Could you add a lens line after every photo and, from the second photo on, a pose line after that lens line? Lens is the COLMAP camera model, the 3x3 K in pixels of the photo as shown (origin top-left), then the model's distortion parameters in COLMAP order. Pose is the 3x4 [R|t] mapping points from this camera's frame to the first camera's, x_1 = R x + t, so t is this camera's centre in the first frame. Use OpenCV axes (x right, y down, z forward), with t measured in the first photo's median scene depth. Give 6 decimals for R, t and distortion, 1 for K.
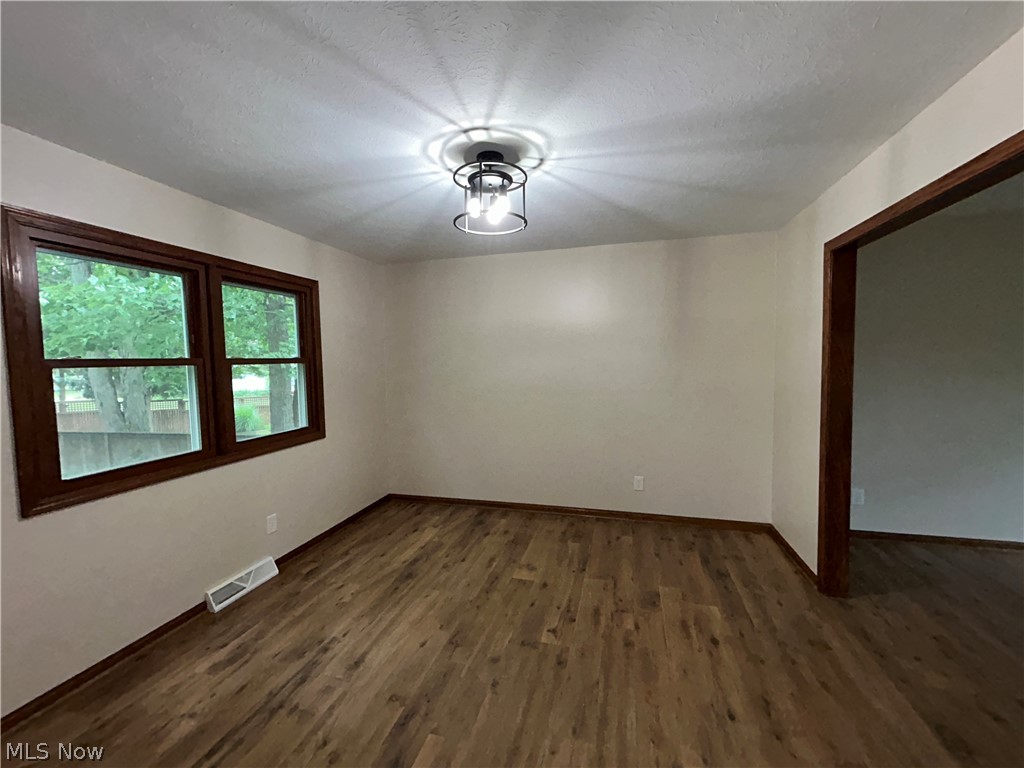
lens RADIAL K [[418.7, 0, 512.0], [0, 418.7, 384.0], [0, 0, 1]] dist [0.001392, 0.000411]
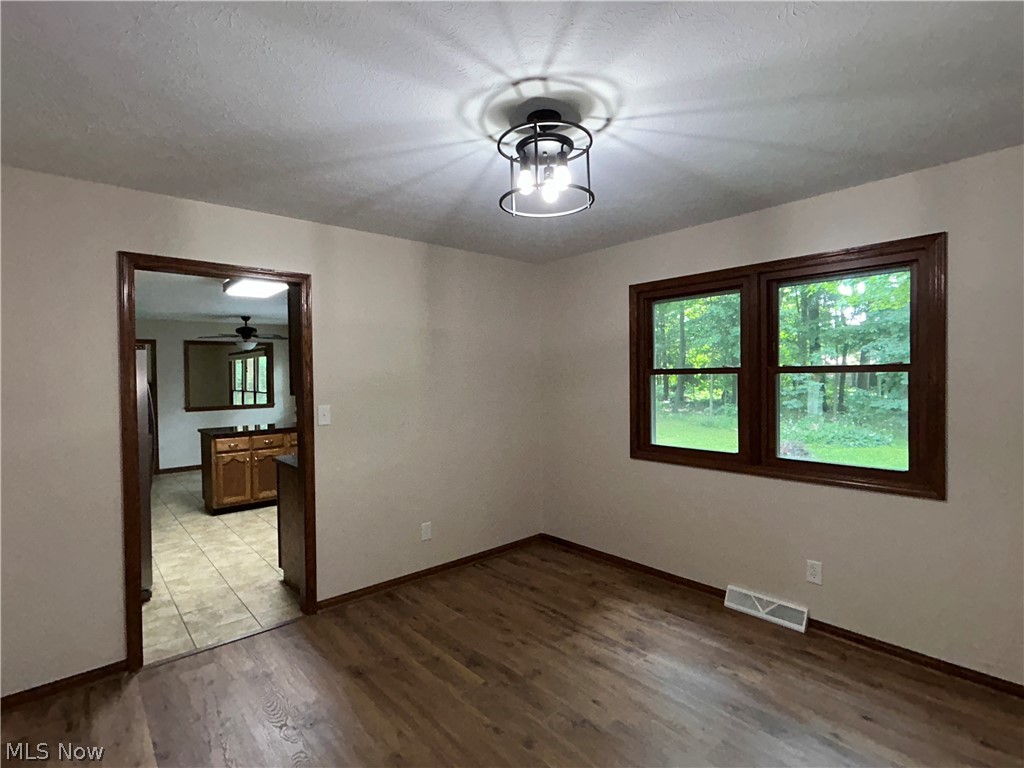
lens RADIAL K [[515.9, 0, 512.0], [0, 515.9, 384.0], [0, 0, 1]] dist [0.000326, -0.000500]
pose [[-0.550570, 0.041601, -0.833752, 0.721828], [-0.027962, 0.997278, 0.068225, -0.099111], [0.834320, 0.060876, -0.547908, 1.355581]]
